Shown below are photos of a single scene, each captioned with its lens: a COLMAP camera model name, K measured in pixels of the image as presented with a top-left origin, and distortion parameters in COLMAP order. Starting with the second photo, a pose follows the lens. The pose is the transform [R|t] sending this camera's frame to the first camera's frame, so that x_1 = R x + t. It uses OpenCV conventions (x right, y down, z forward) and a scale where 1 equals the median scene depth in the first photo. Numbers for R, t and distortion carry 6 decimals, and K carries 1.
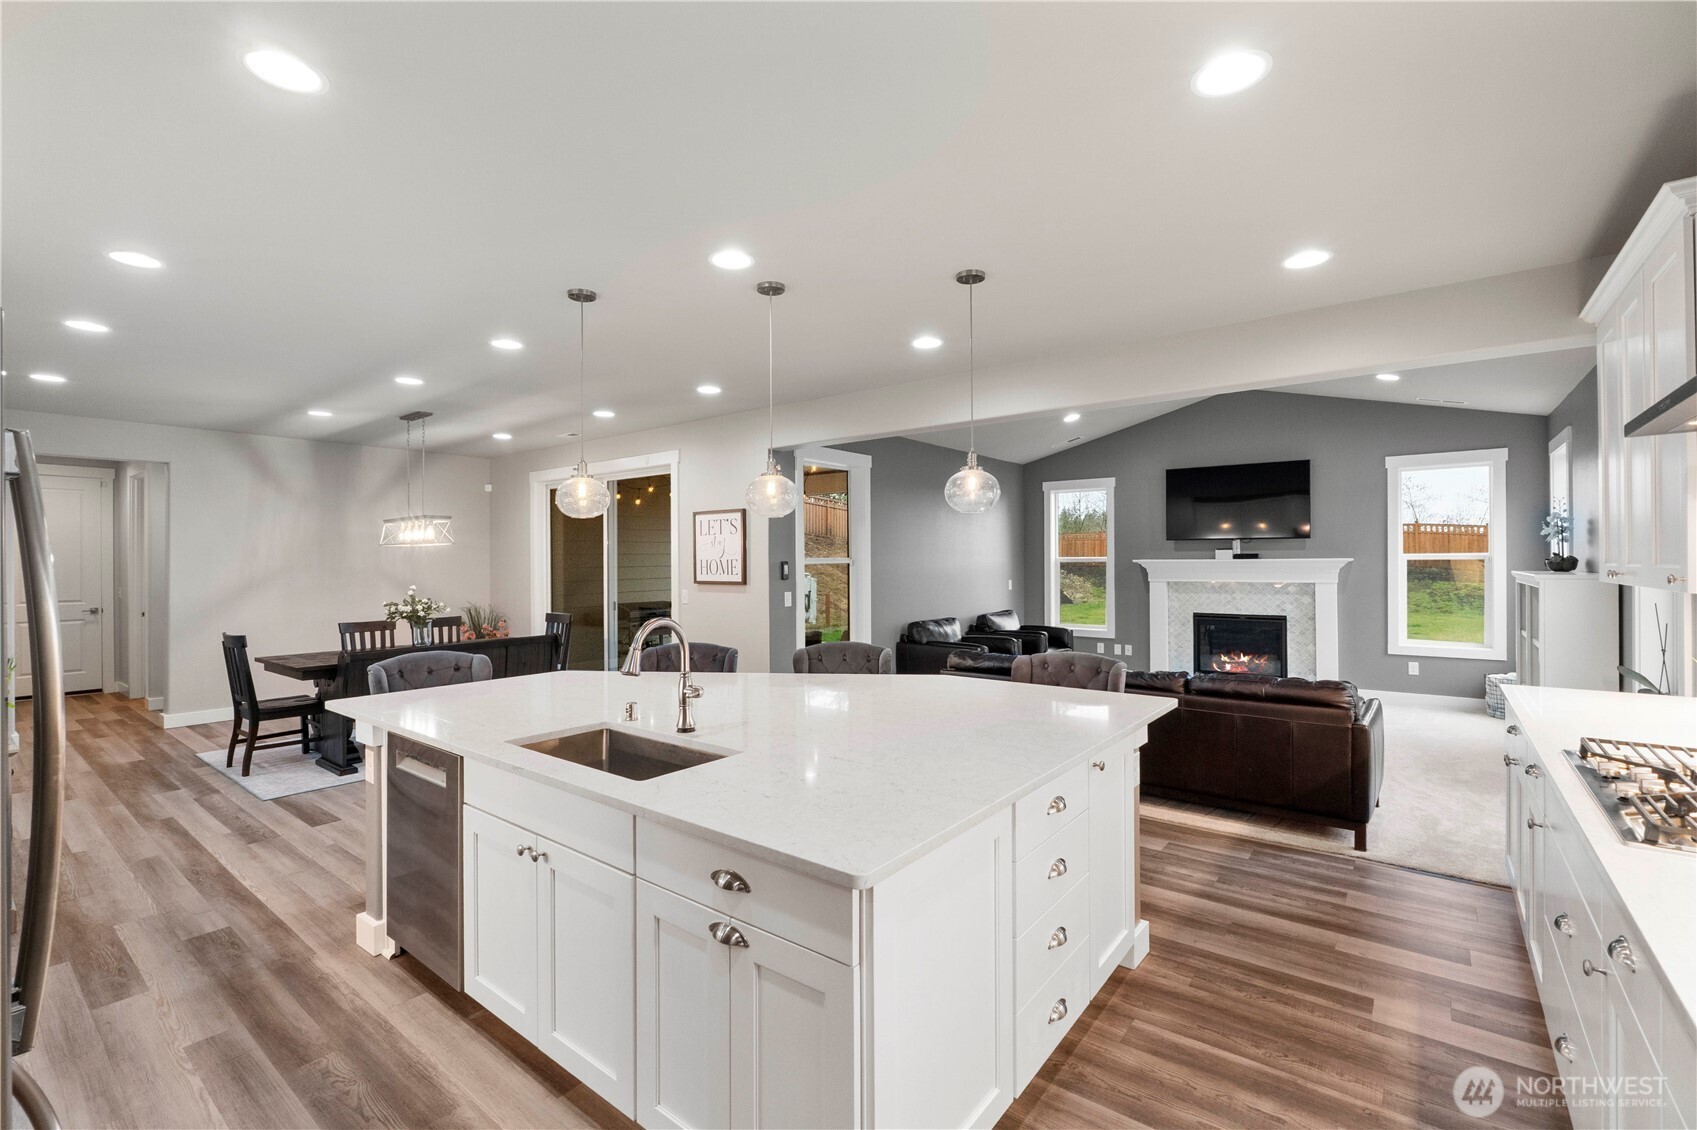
lens RADIAL K [[724.9, 0, 810.3], [0, 724.9, 560.0], [0, 0, 1]] dist [-0.011658, 0.001615]
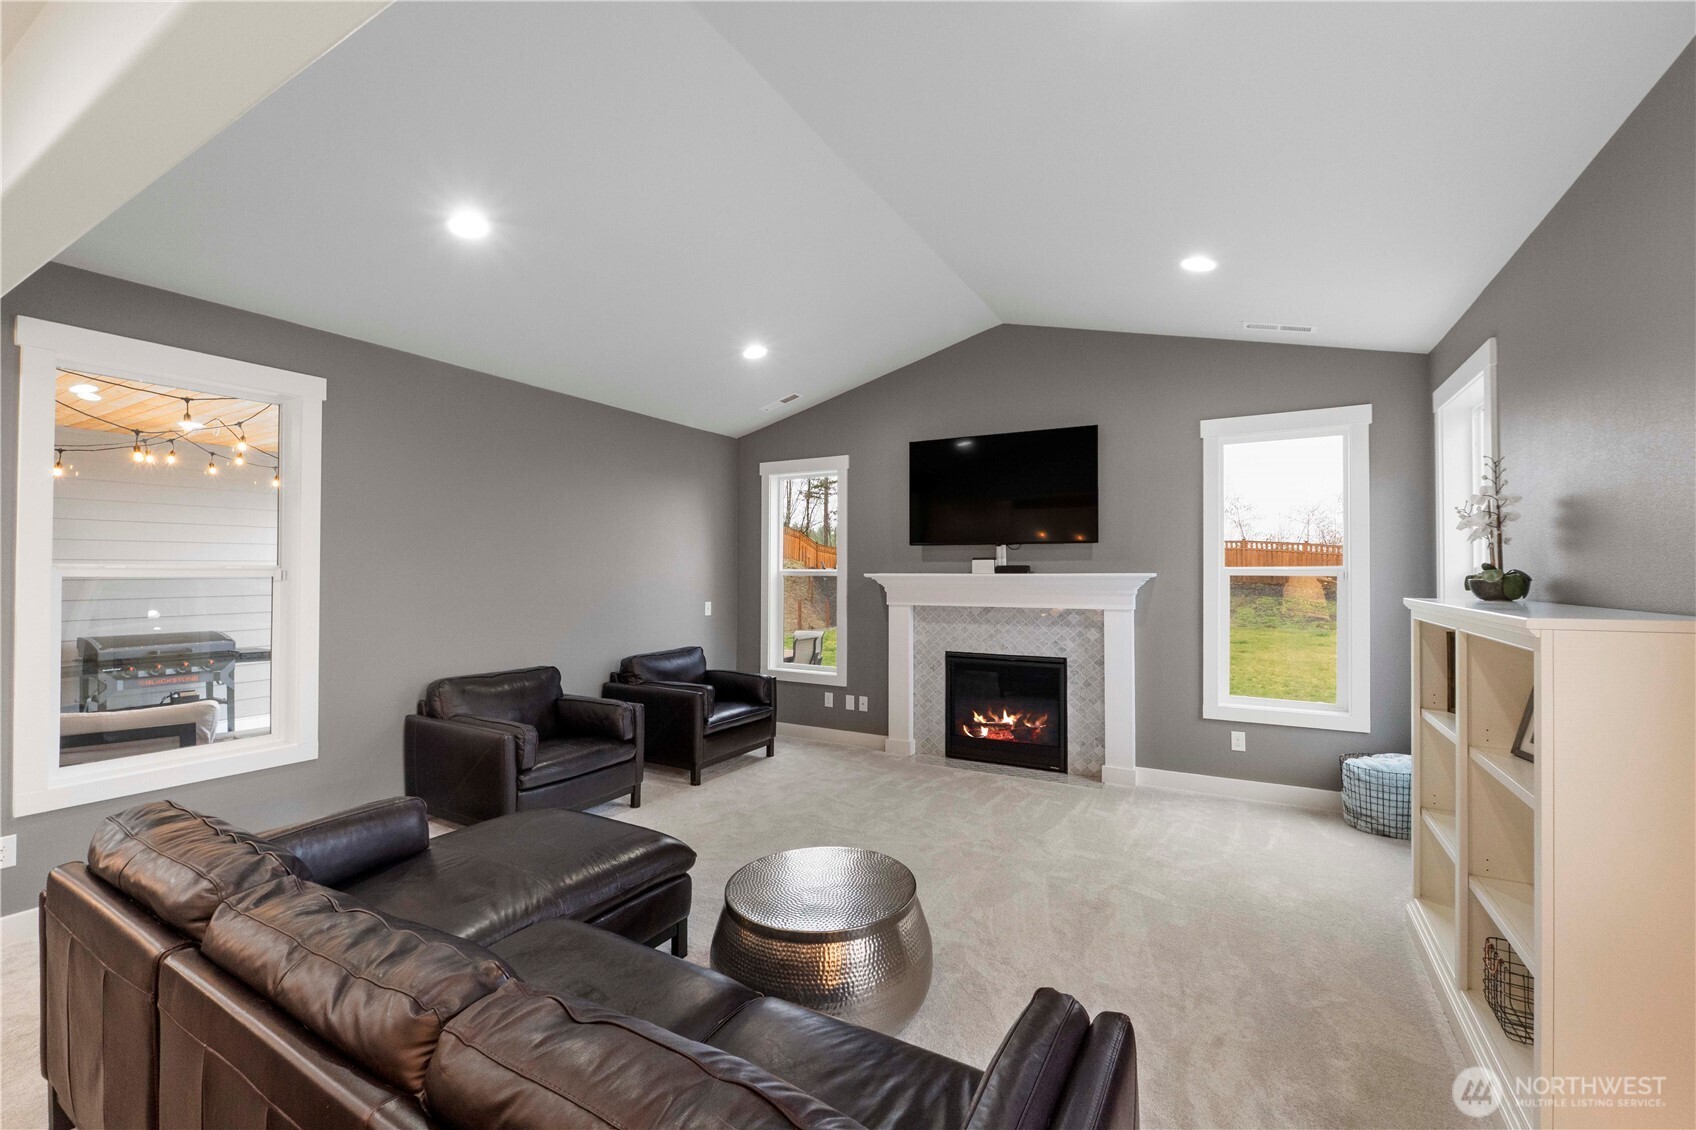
lens RADIAL K [[724.5, 0, 785.3], [0, 724.5, 565.1], [0, 0, 1]] dist [-0.011658, 0.001615]
pose [[0.991064, 0.007869, 0.133152, 0.368959], [-0.006629, 0.999930, -0.009761, -0.000999], [-0.133219, 0.008791, 0.991048, 0.435878]]
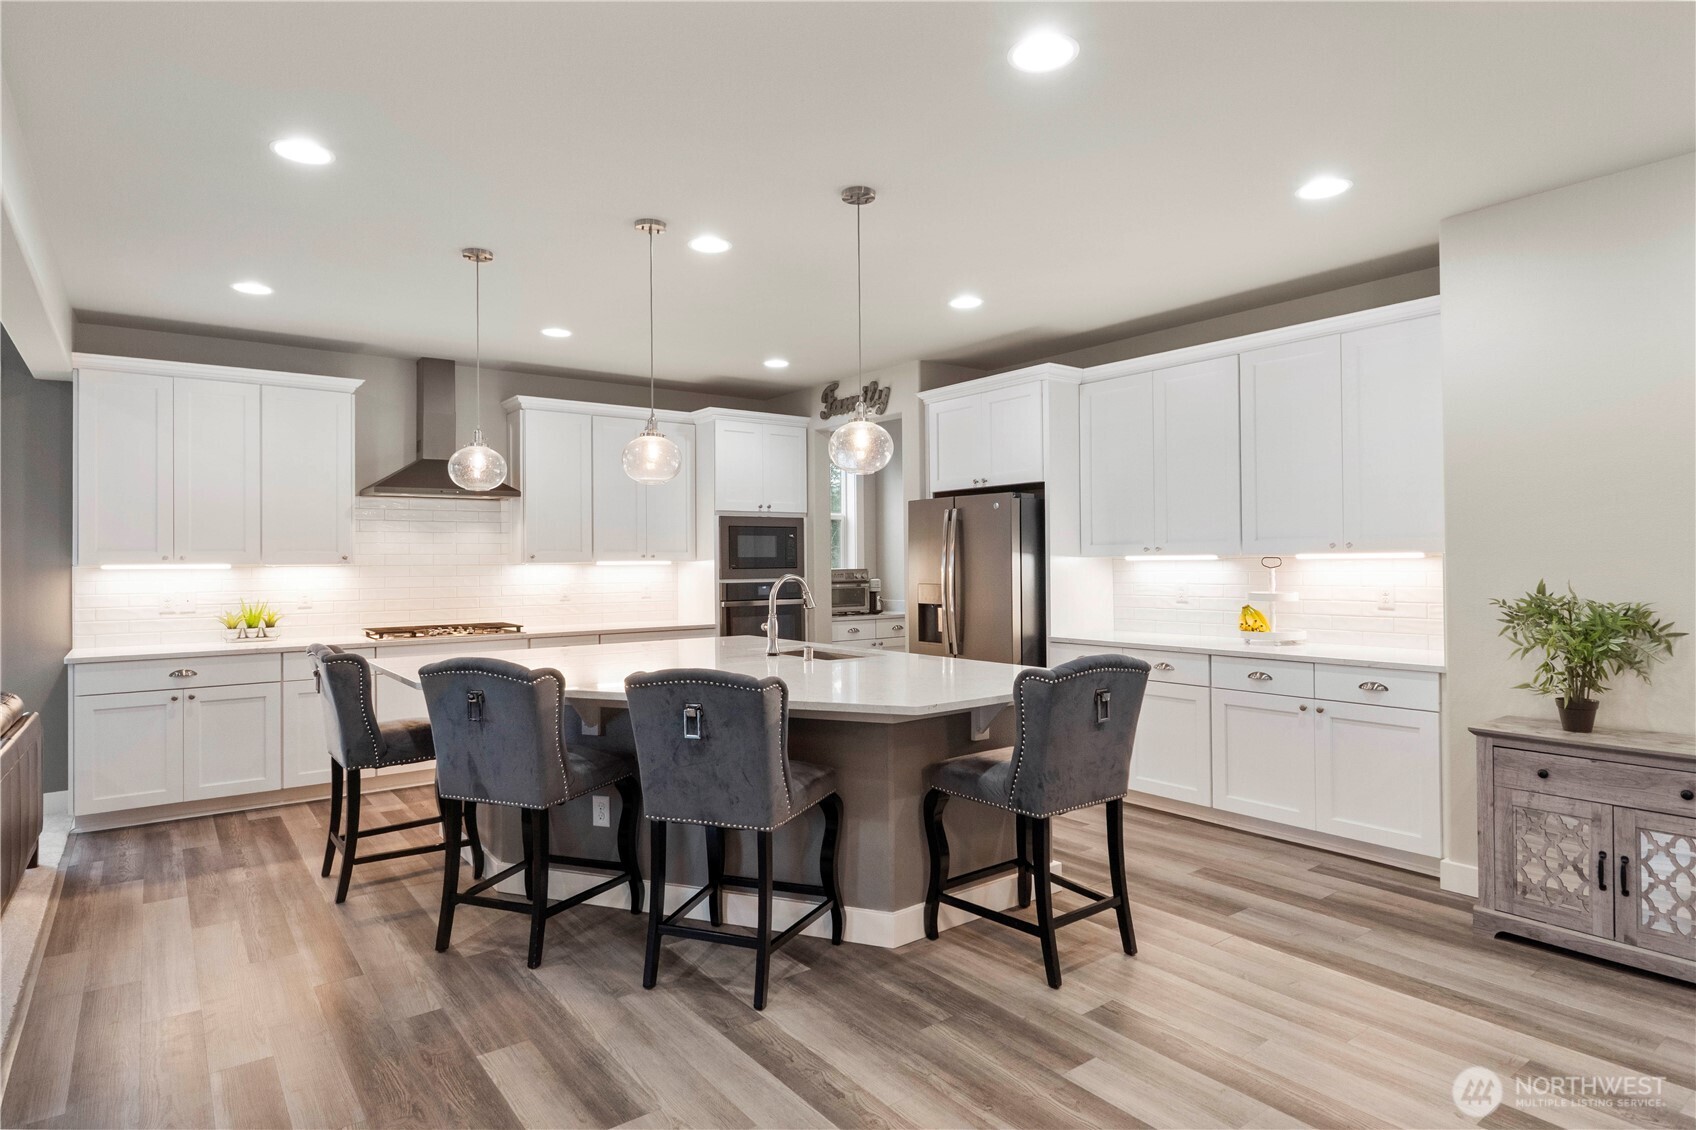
lens RADIAL K [[901.8, 0, 831.2], [0, 901.8, 561.3], [0, 0, 1]] dist [-0.002364, -0.001614]
pose [[-0.969428, 0.016302, 0.244832, -0.263504], [0.014485, 0.999853, -0.009218, 0.023672], [-0.244946, -0.005390, -0.969522, 0.985319]]
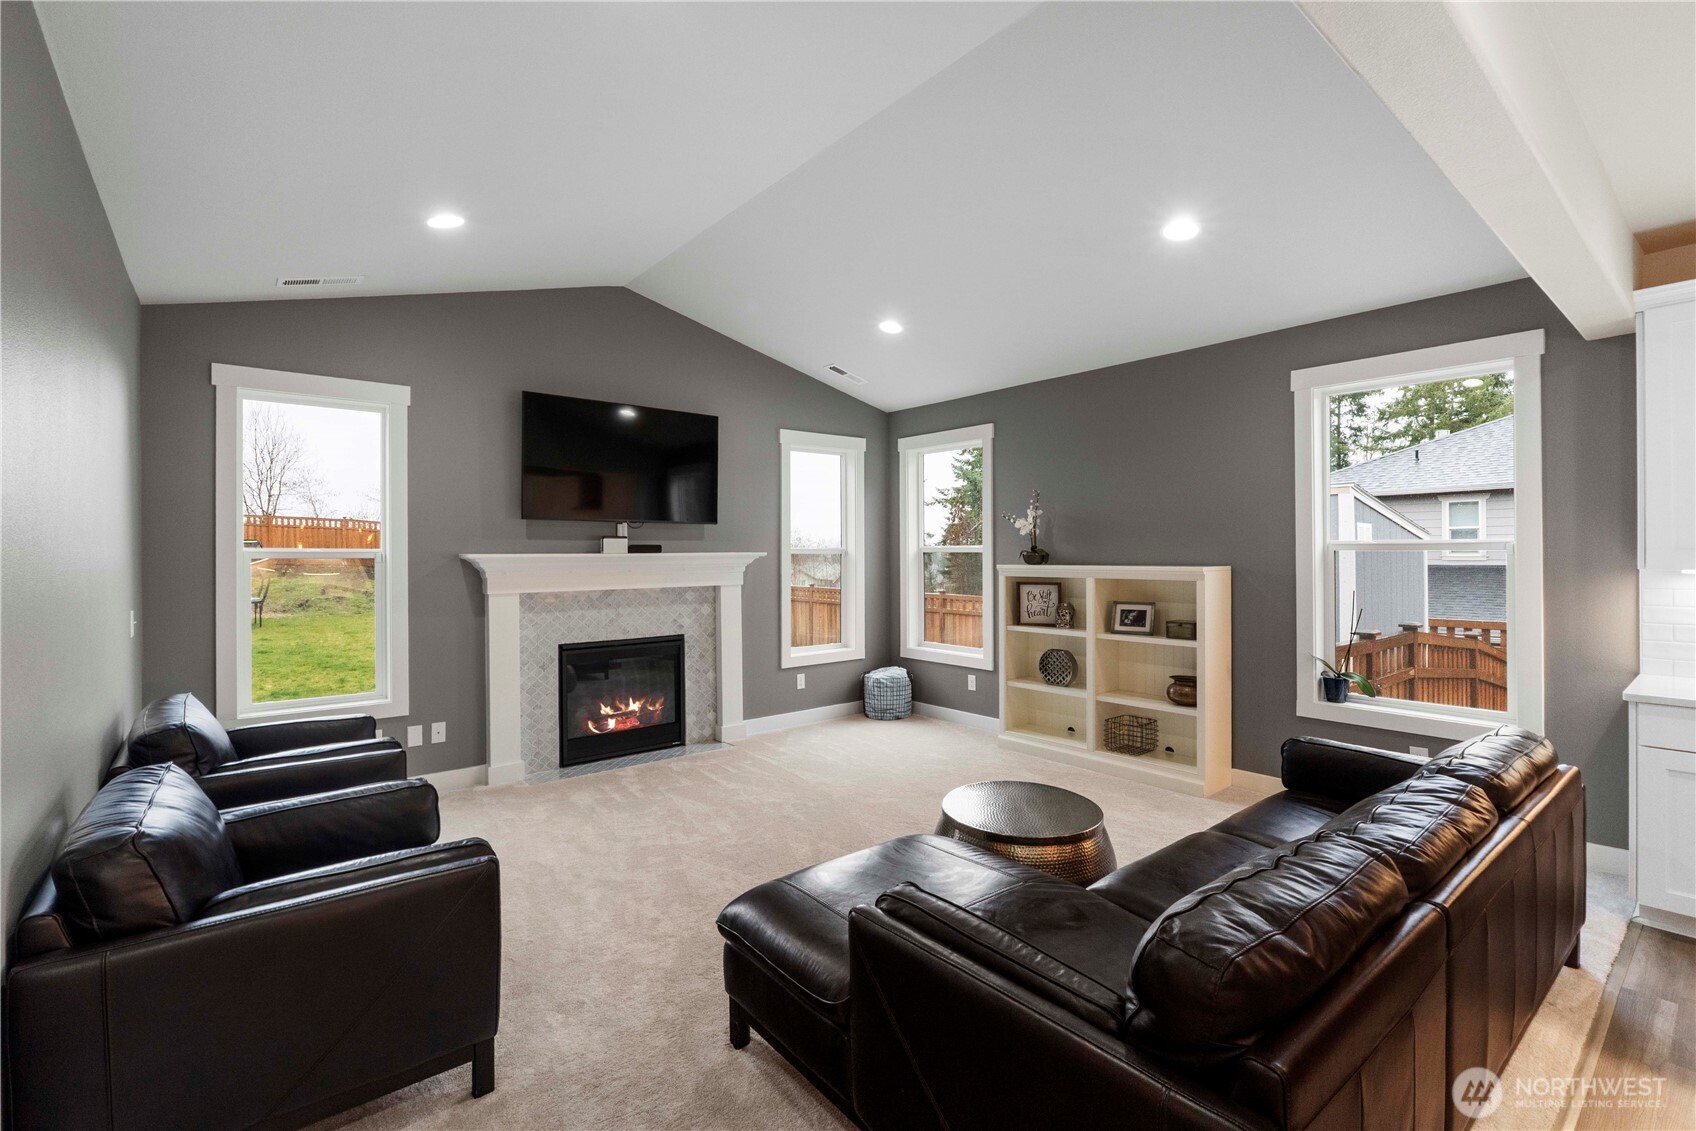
lens RADIAL K [[773.5, 0, 881.1], [0, 773.5, 554.0], [0, 0, 1]] dist [0.012718, 0.002176]
pose [[0.171471, 0.002024, 0.985187, -0.057146], [0.000317, 0.999998, -0.002109, 0.001646], [-0.985189, 0.000674, 0.171470, 0.813957]]
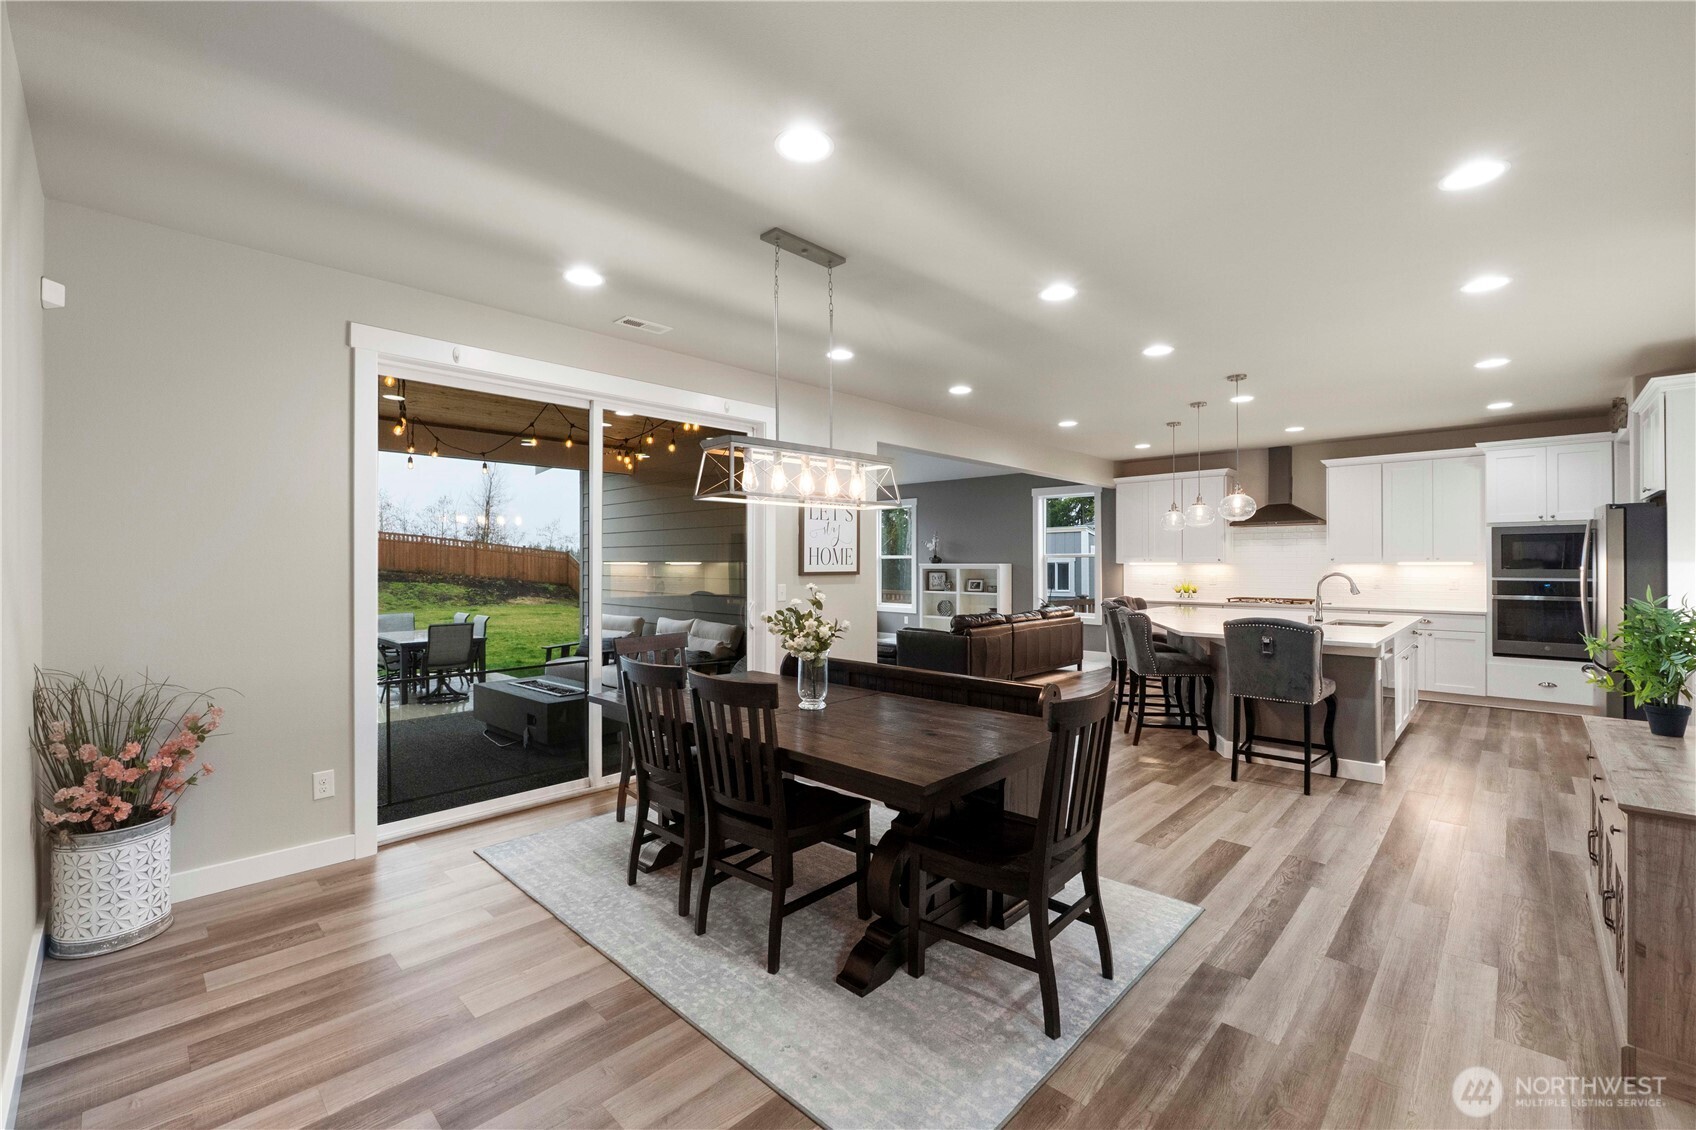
lens RADIAL K [[724.5, 0, 860.6], [0, 724.5, 554.3], [0, 0, 1]] dist [-0.011658, 0.001615]
pose [[0.069562, 0.018213, 0.997411, -0.964195], [-0.004511, 0.999829, -0.017943, 0.021839], [-0.997567, -0.003251, 0.069633, 0.851936]]
